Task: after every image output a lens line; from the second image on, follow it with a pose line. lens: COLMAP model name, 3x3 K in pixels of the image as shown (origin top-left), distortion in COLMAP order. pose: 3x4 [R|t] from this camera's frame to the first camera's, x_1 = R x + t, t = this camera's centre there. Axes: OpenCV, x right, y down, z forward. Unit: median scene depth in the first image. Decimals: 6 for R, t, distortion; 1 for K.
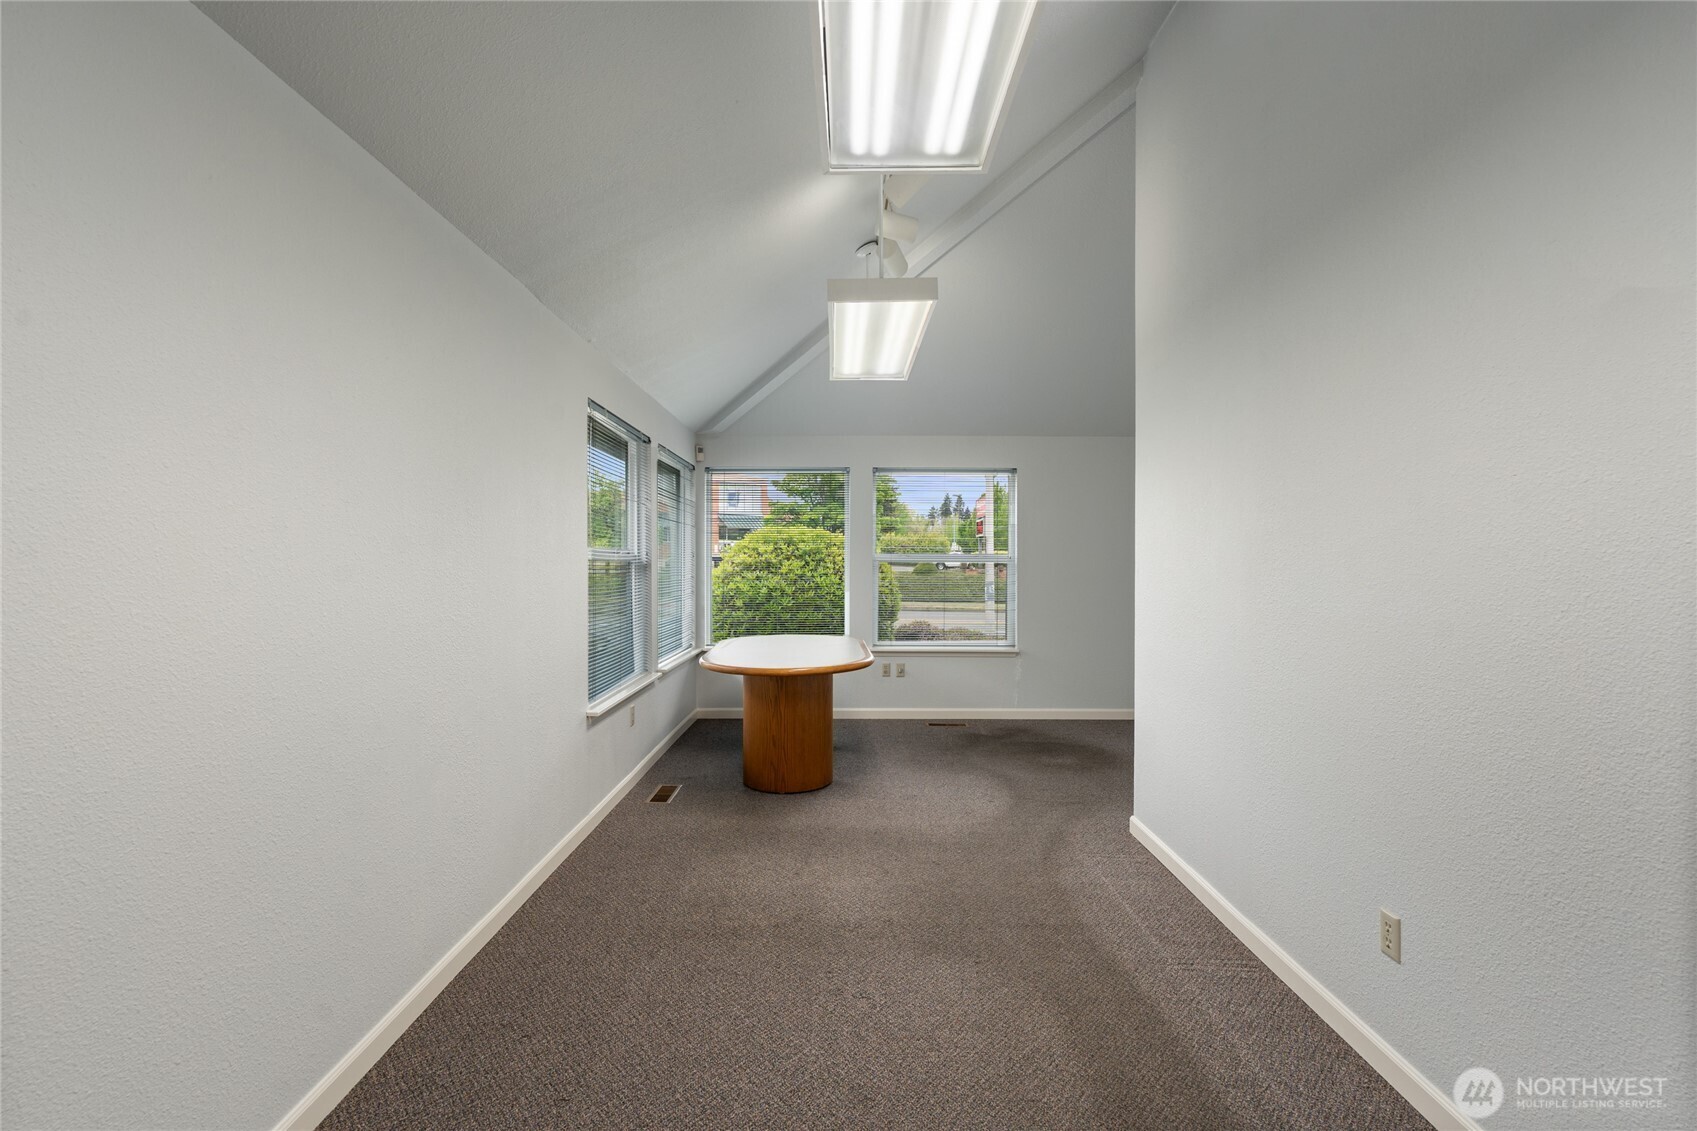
lens RADIAL K [[756.3, 0, 848.5], [0, 756.3, 565.5], [0, 0, 1]] dist [-0.012667, 0.000037]
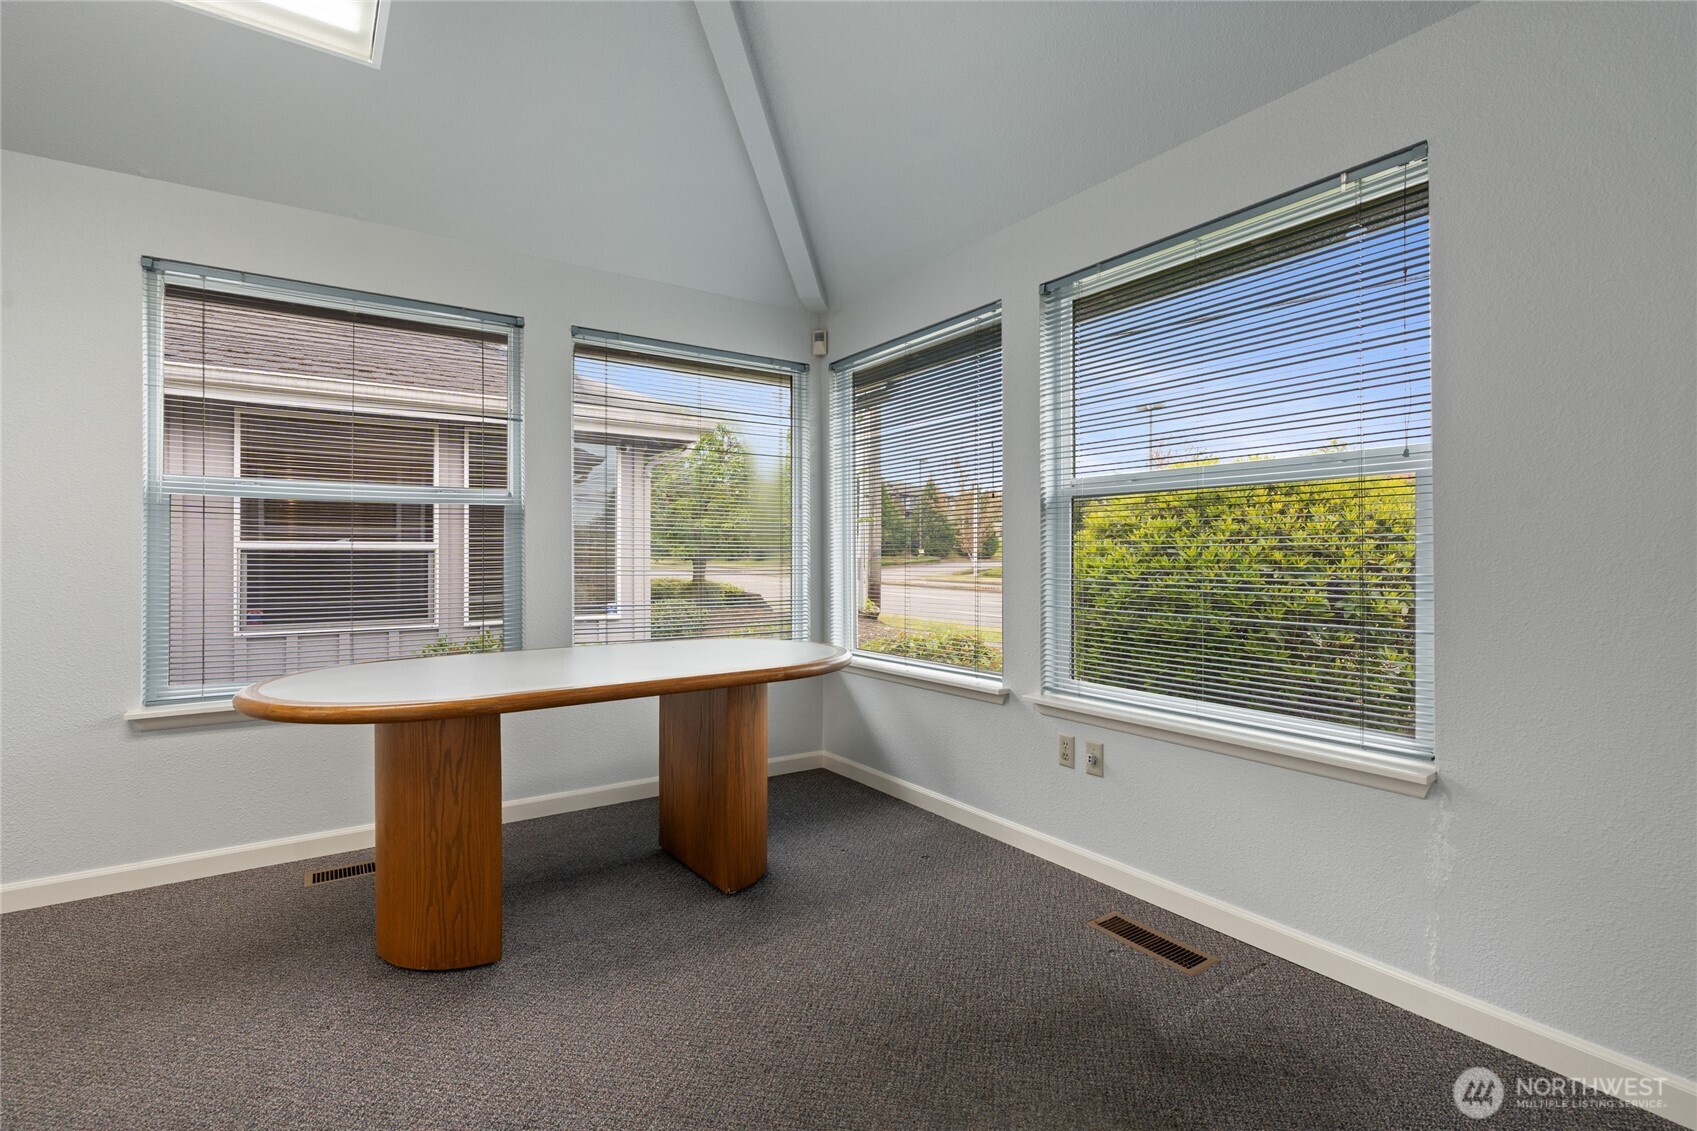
lens RADIAL K [[775.6, 0, 840.8], [0, 775.6, 549.5], [0, 0, 1]] dist [-0.003263, 0.000304]
pose [[0.559784, -0.012600, -0.828543, 0.482993], [-0.001183, 0.999871, -0.016004, 0.046731], [0.828638, 0.009939, 0.559697, 0.926821]]
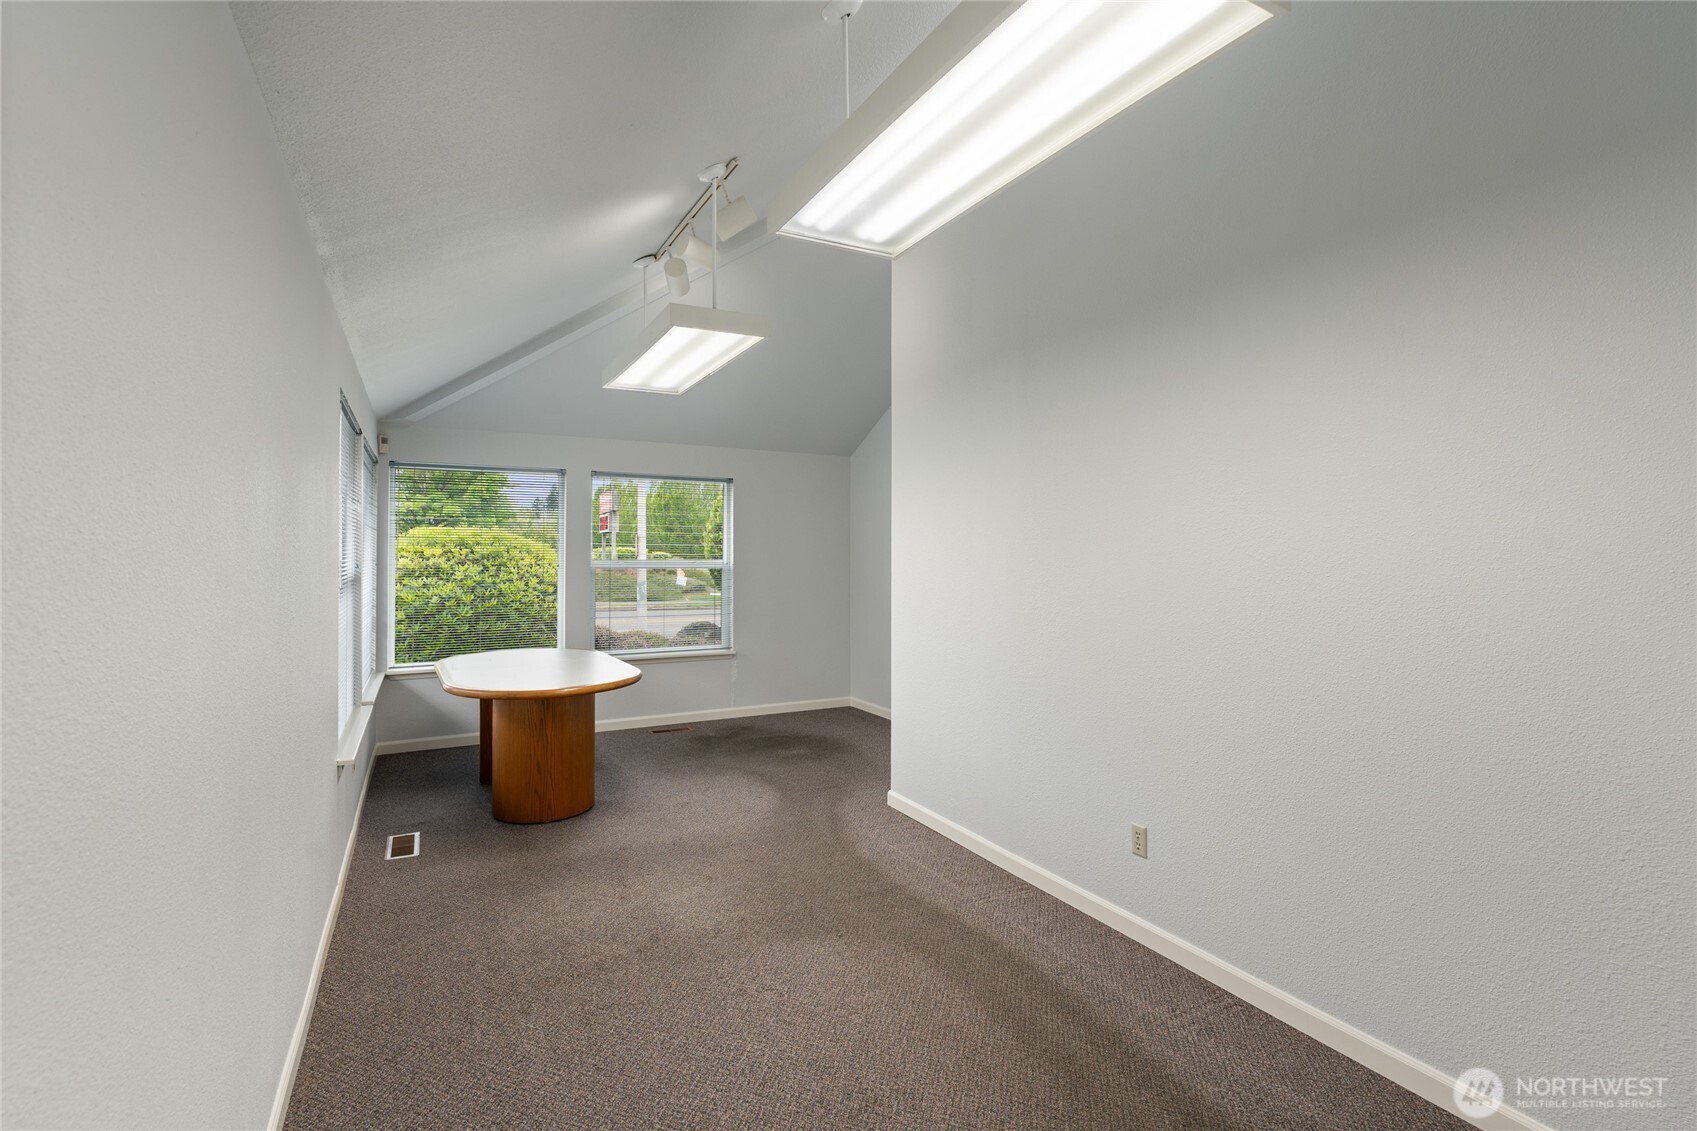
lens RADIAL K [[762.1, 0, 849.8], [0, 762.1, 549.3], [0, 0, 1]] dist [-0.019360, 0.000191]
pose [[0.875851, 0.003417, 0.482569, -0.206842], [0.003734, 0.999897, -0.013857, -0.021204], [-0.482566, 0.013939, 0.875748, -0.006921]]
